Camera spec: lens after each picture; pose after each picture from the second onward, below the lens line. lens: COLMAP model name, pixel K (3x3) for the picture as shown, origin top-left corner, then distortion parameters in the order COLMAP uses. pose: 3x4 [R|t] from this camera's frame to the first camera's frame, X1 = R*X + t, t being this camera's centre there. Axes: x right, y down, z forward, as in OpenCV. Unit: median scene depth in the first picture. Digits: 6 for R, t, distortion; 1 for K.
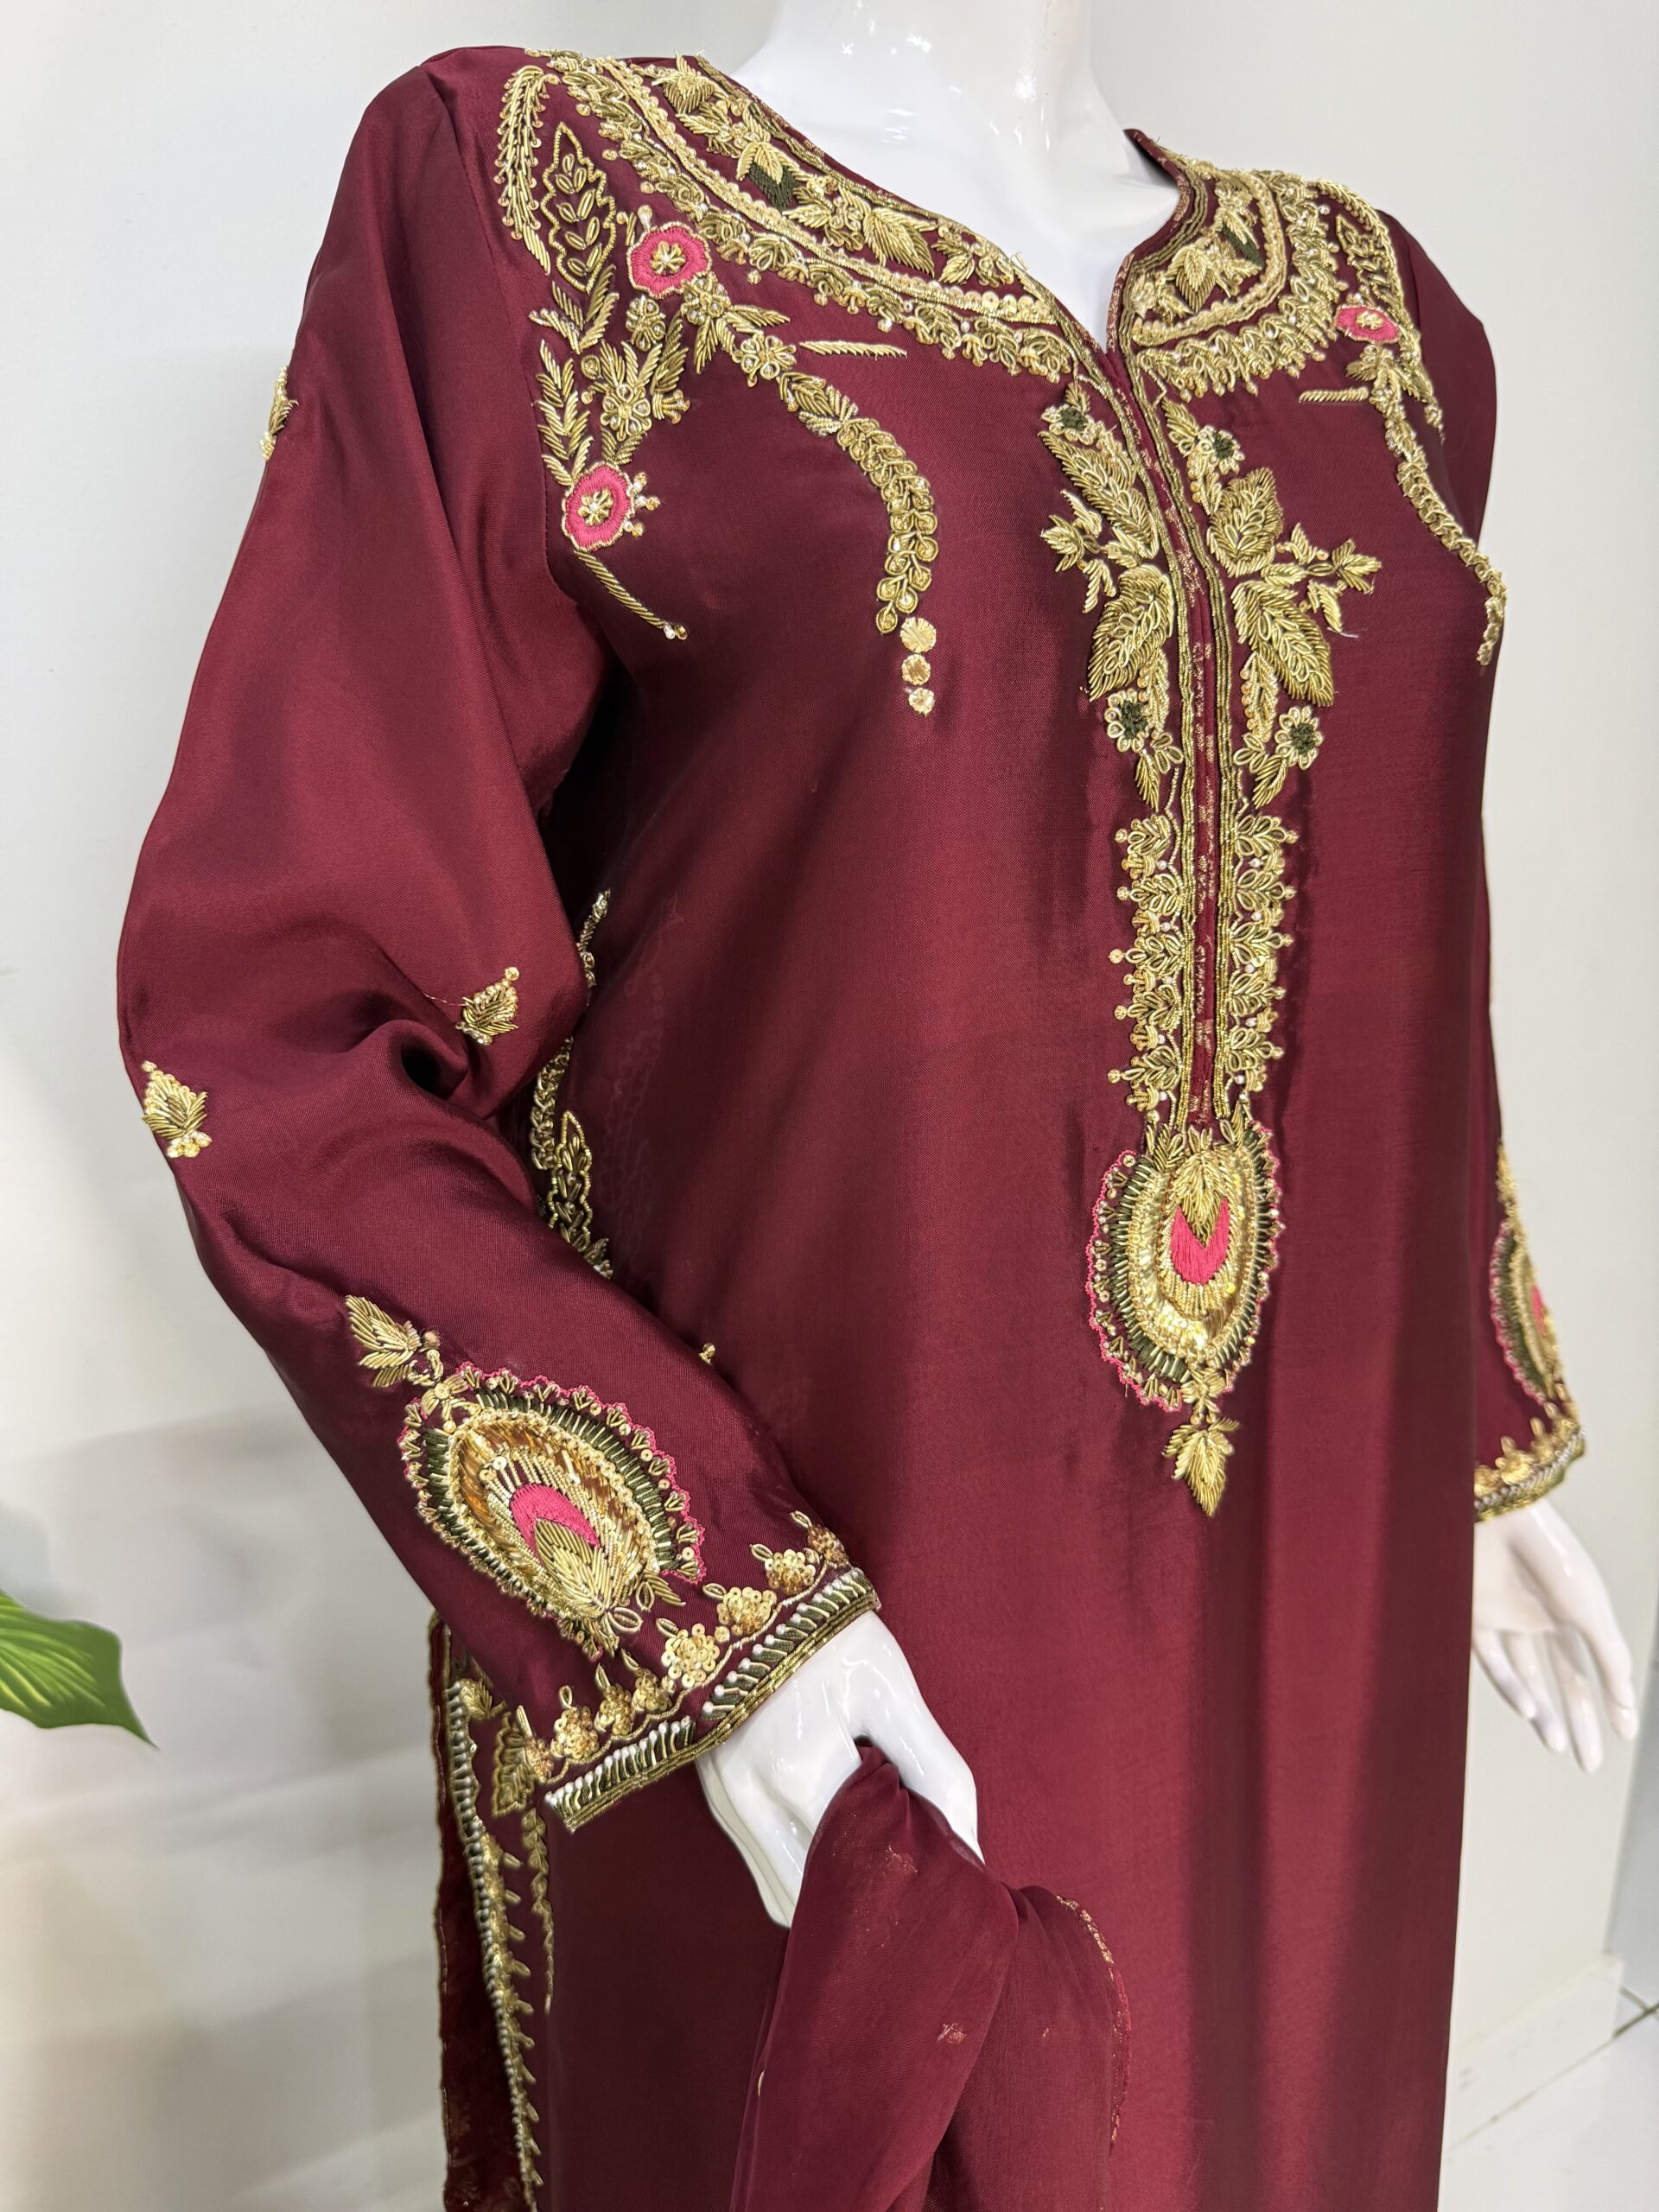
lens RADIAL K [[1613.0, 0, 863.3], [0, 1613.0, 1093.7], [0, 0, 1]] dist [0.080251, -0.105826]
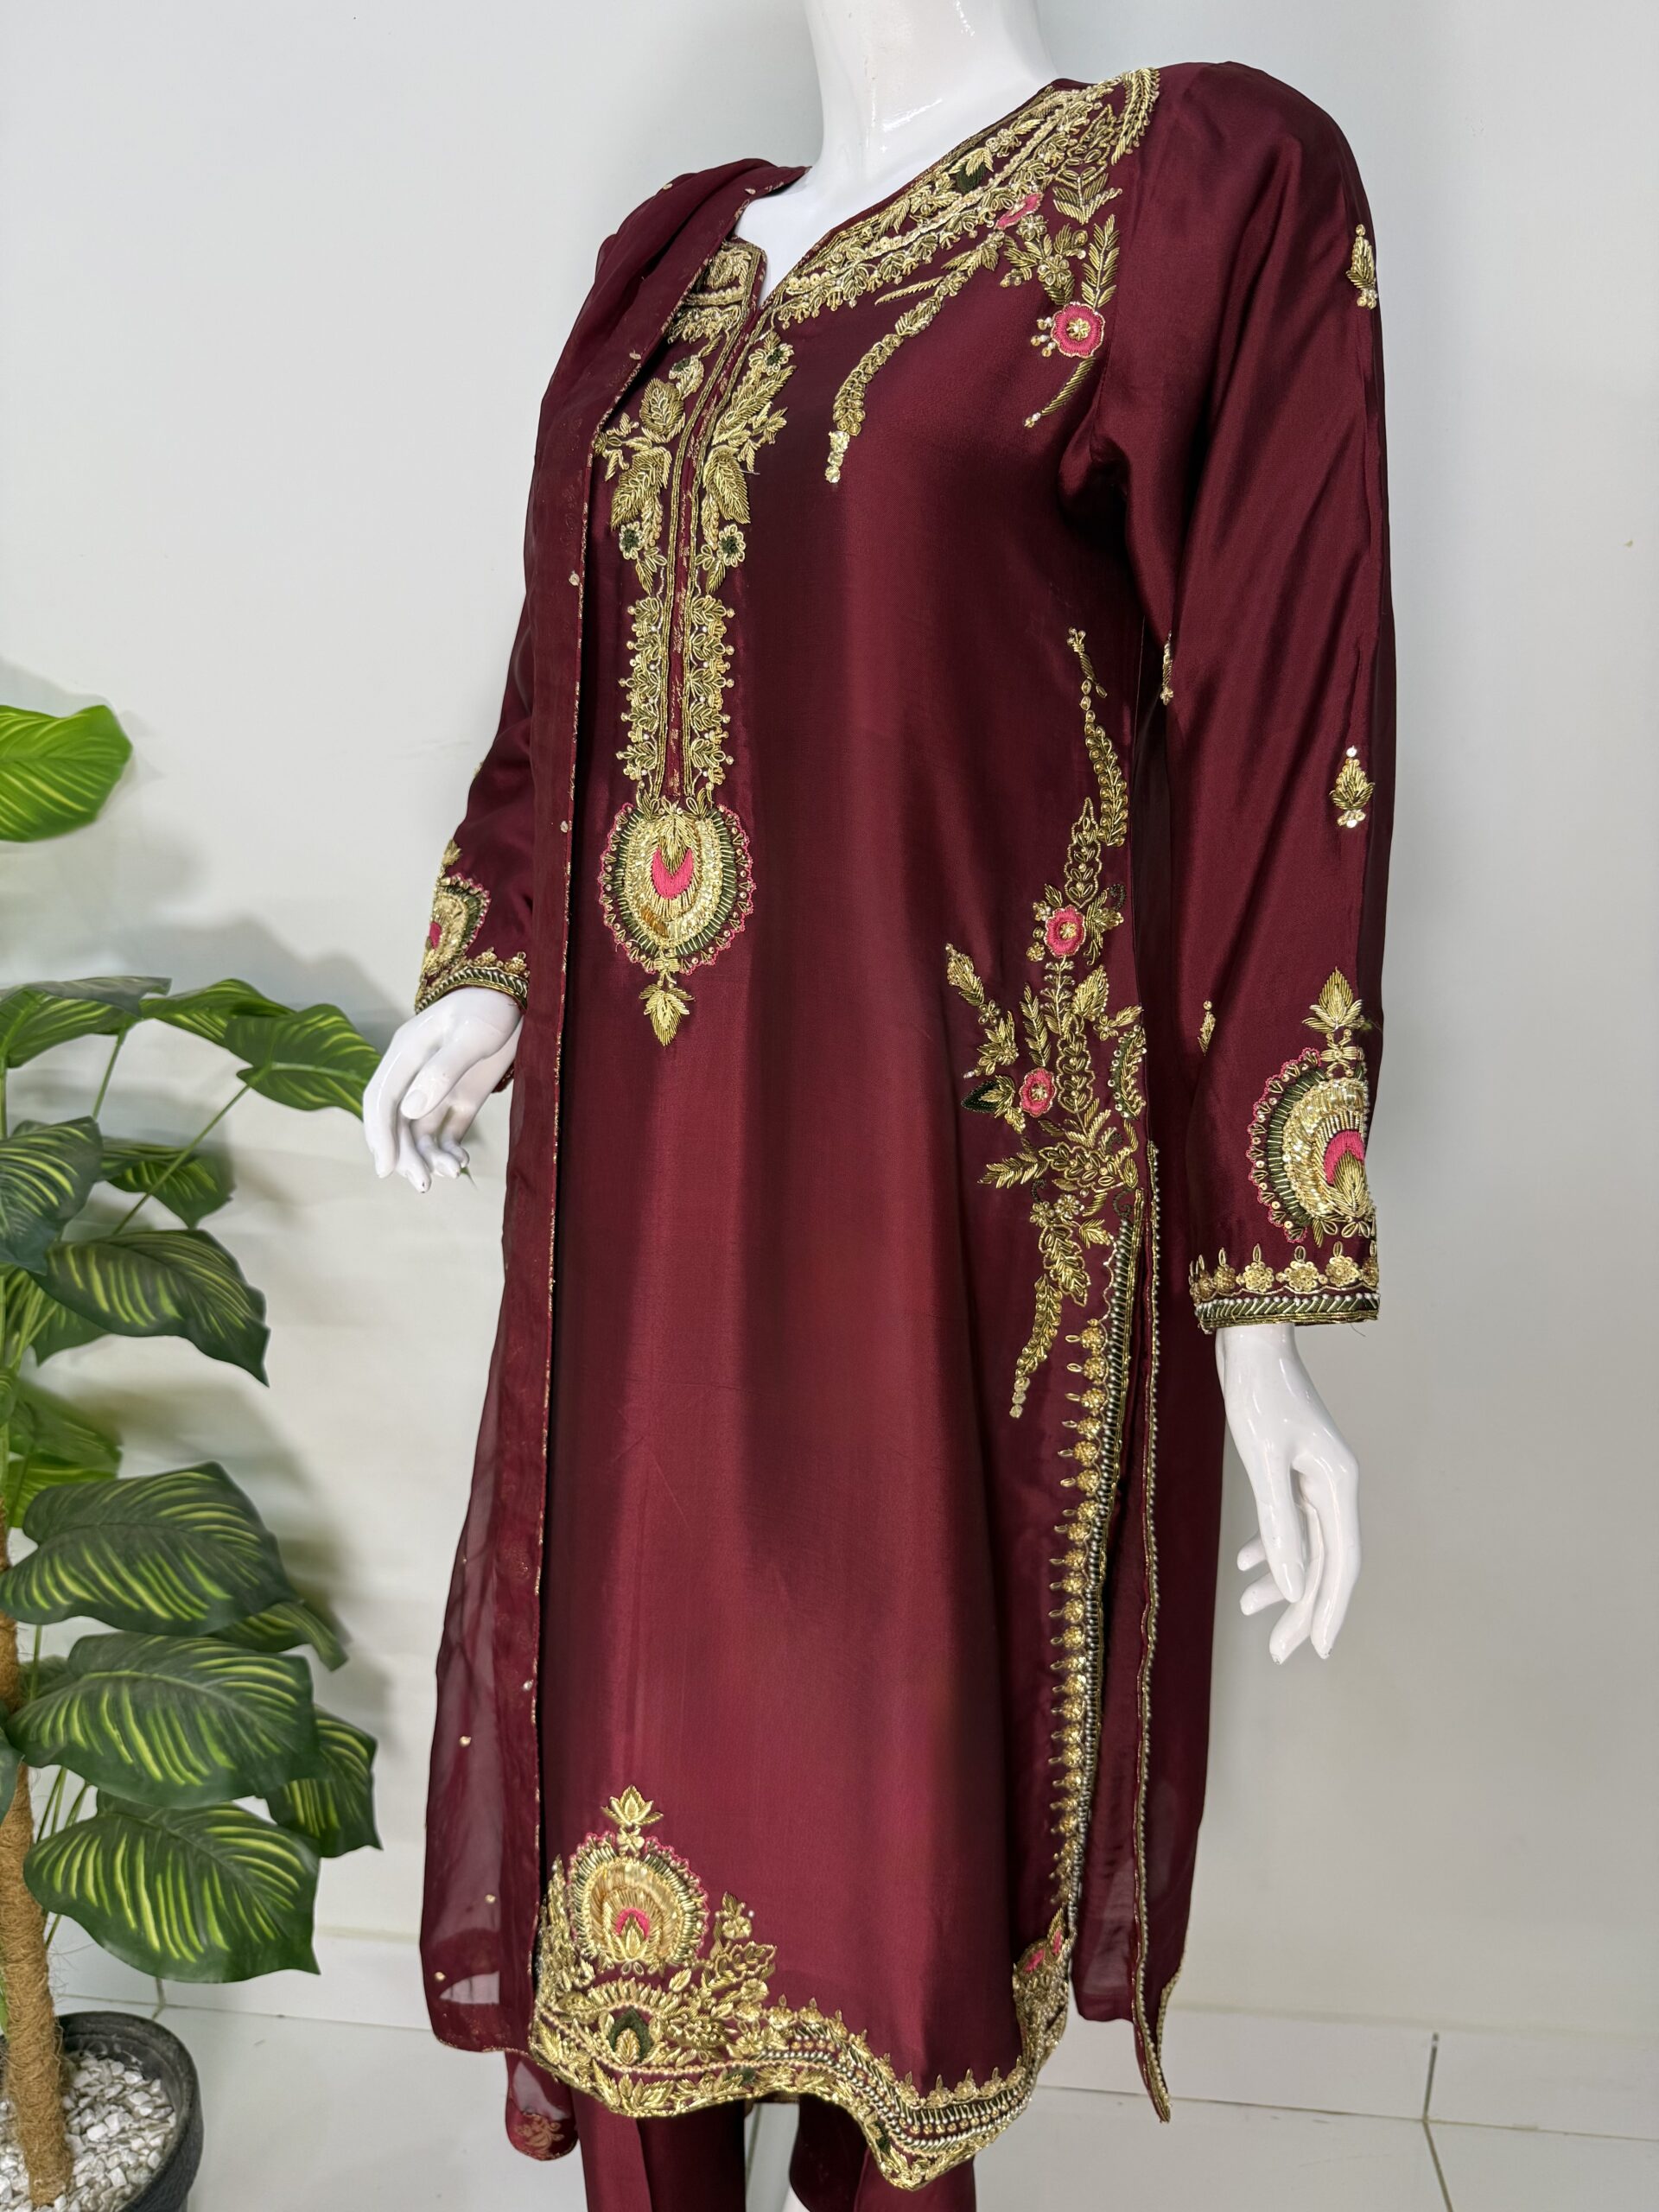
lens RADIAL K [[1613.0, 0, 822.1], [0, 1613.0, 1109.0], [0, 0, 1]] dist [0.080251, -0.105826]
pose [[0.418855, 0.222446, -0.880385, 1.814658], [-0.202557, 0.967990, 0.148212, 0.053142], [0.885173, 0.116249, 0.450506, 0.448964]]
